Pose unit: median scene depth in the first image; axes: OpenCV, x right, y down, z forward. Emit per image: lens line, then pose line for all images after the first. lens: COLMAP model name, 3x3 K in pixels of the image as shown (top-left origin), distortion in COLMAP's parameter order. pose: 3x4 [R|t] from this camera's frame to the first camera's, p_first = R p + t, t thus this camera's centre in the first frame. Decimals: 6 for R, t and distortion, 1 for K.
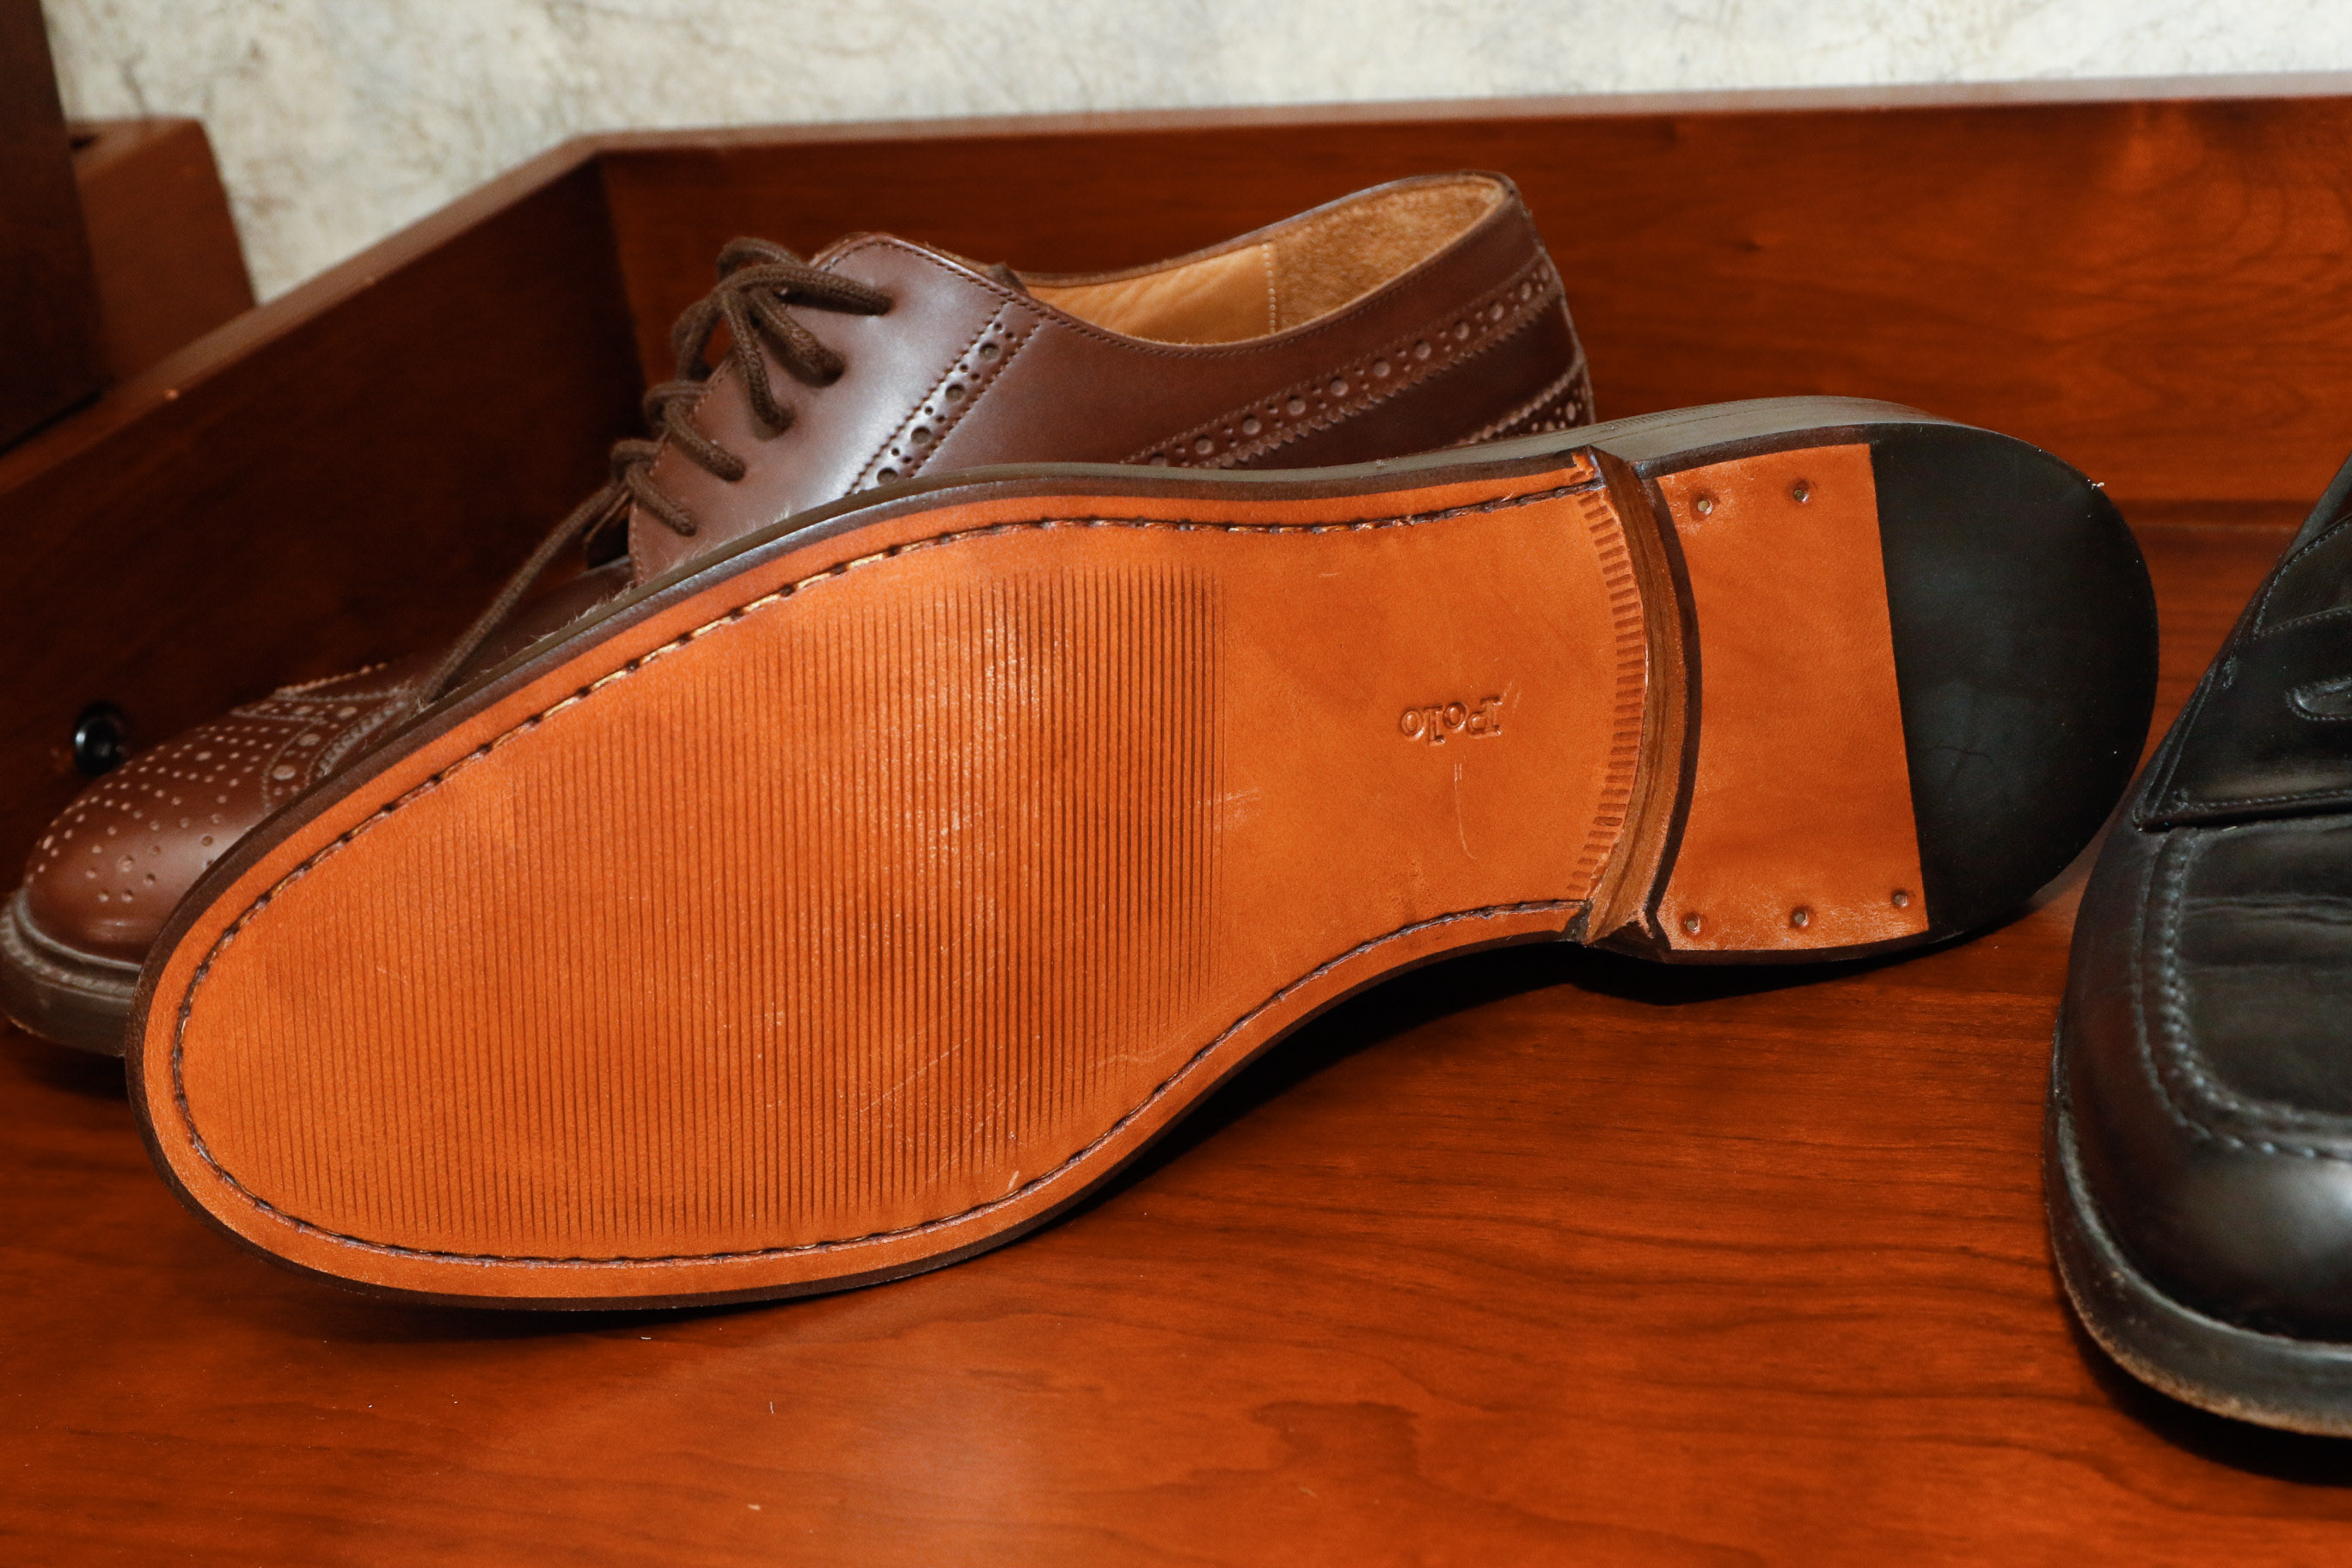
lens RADIAL K [[3303.3, 0, 1158.7], [0, 3303.3, 765.9], [0, 0, 1]] dist [-0.042156, 0.000000]
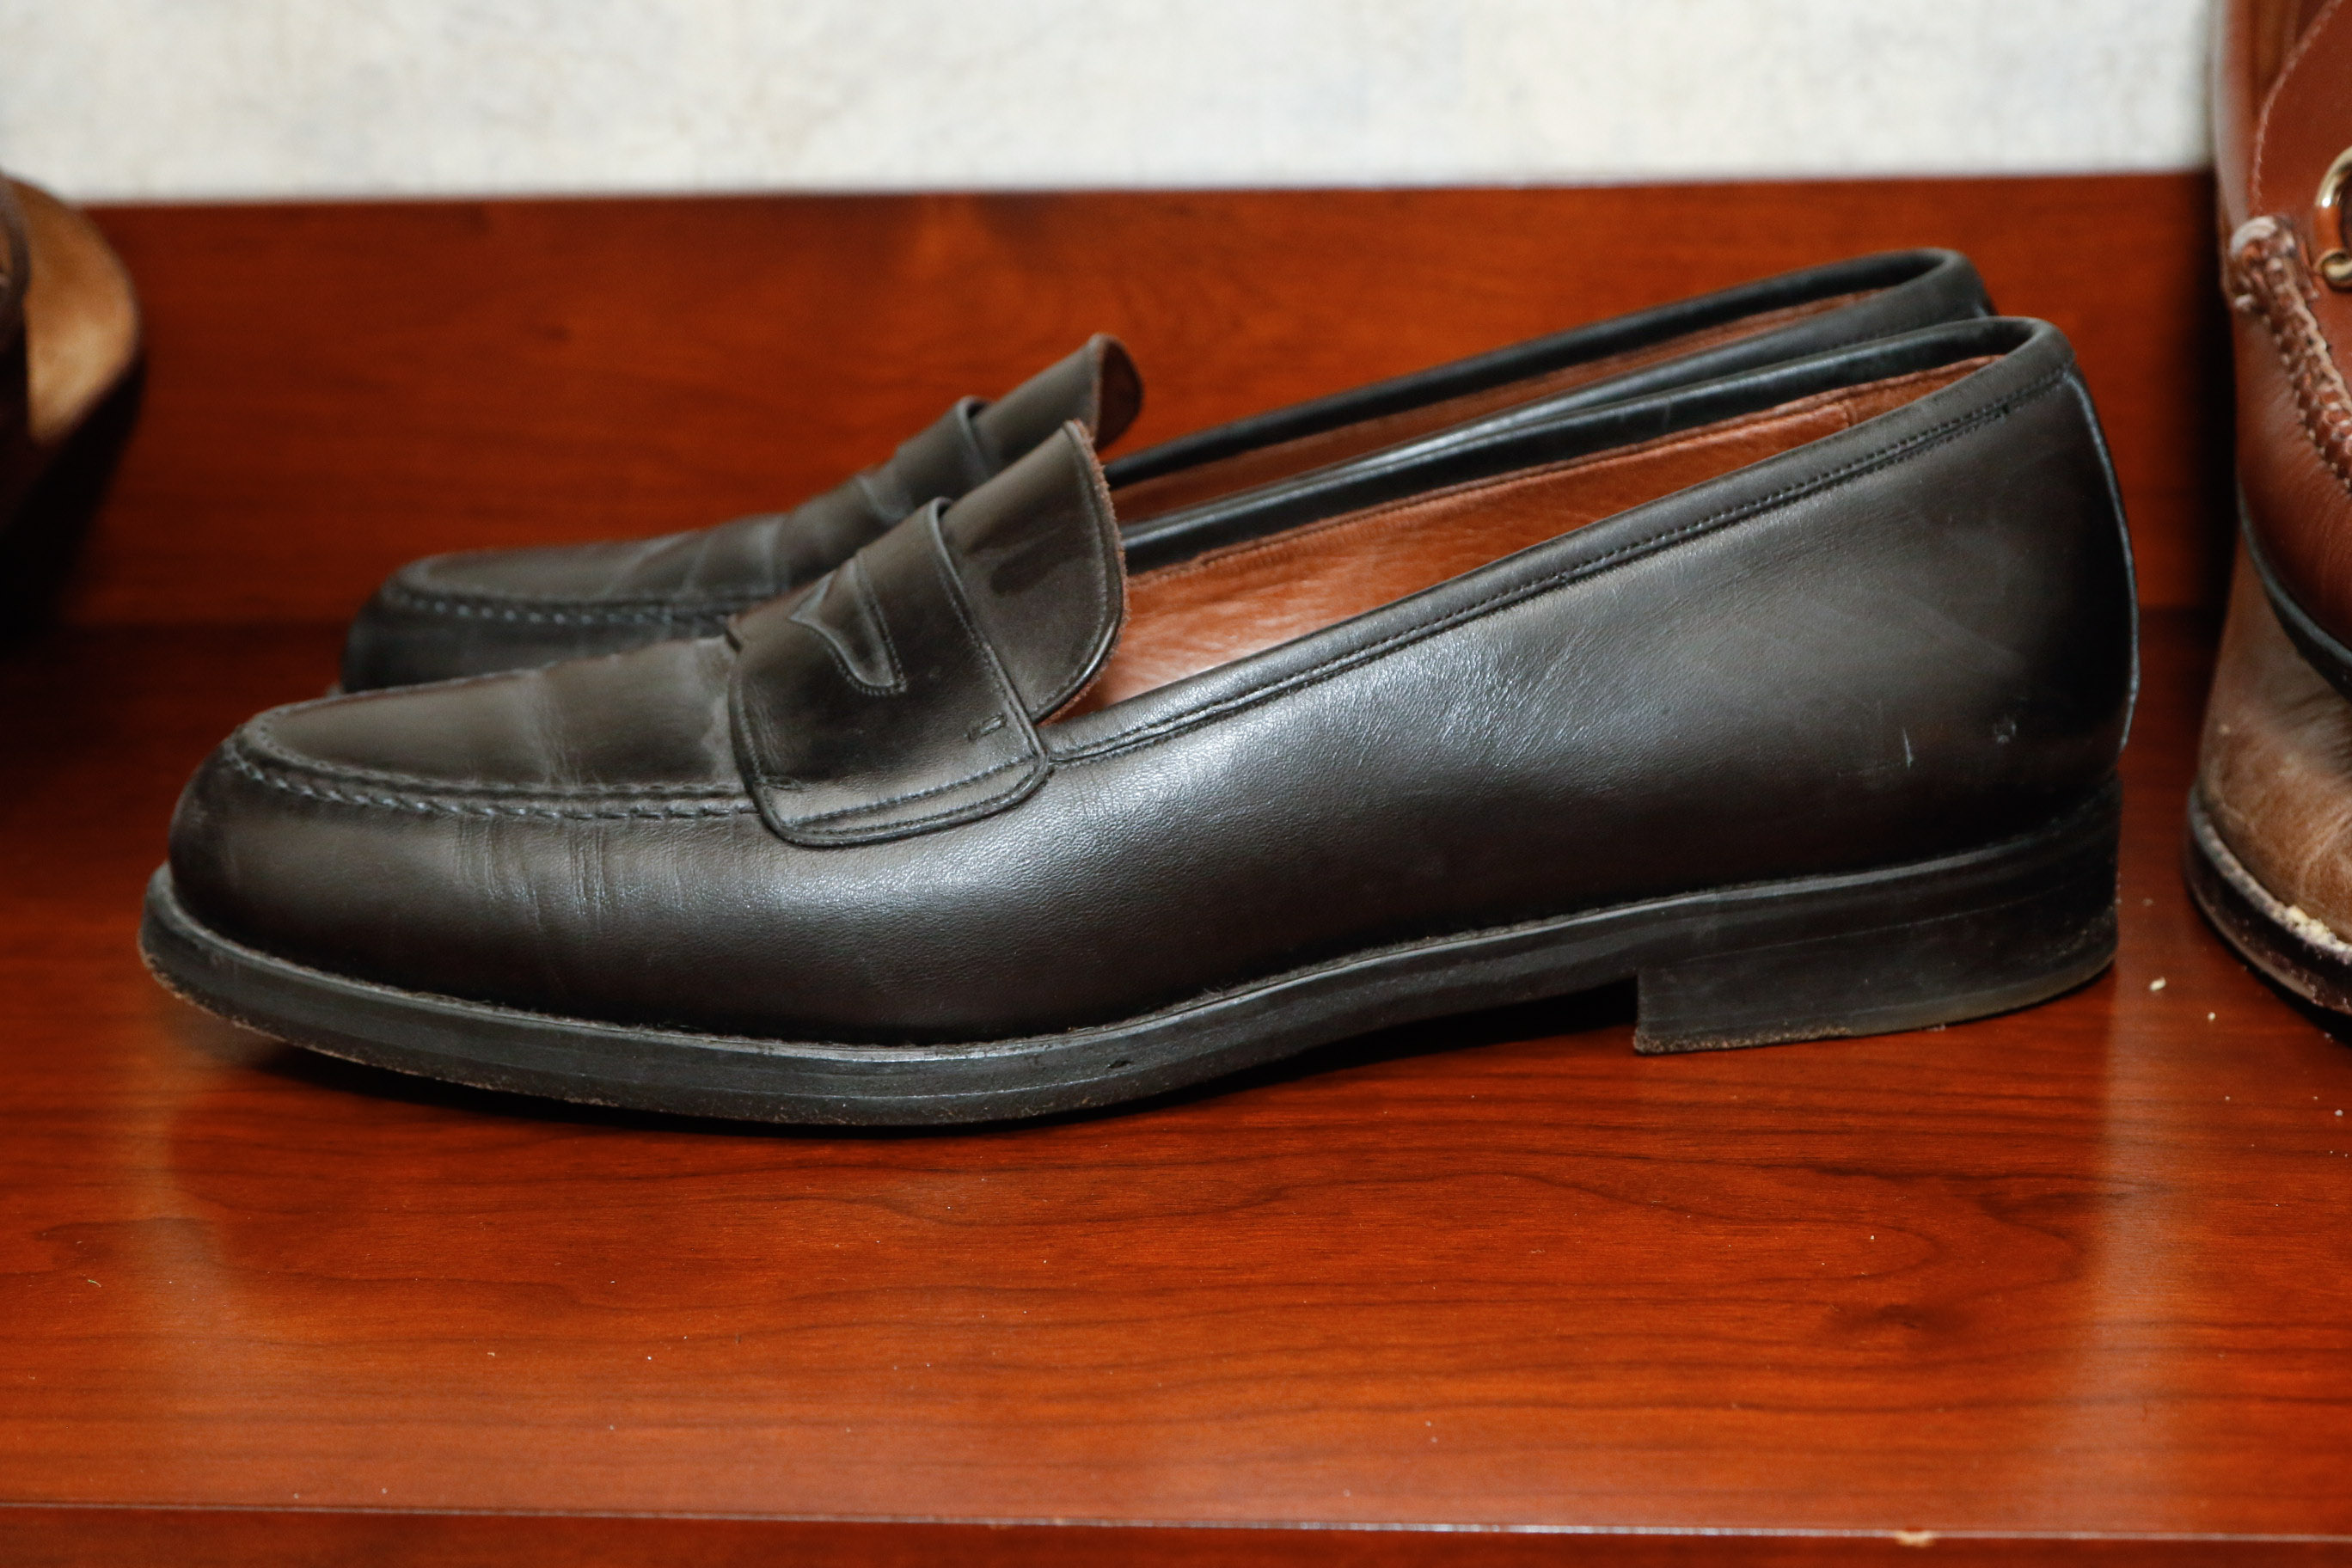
lens RADIAL K [[3684.4, 0, 1186.6], [0, 3684.4, 769.7], [0, 0, 1]] dist [-0.014545, 0.000000]
pose [[0.943932, 0.020606, 0.329496, -0.010431], [0.036059, 0.985644, -0.164940, 0.232613], [-0.328164, 0.167573, 0.929638, -0.118711]]
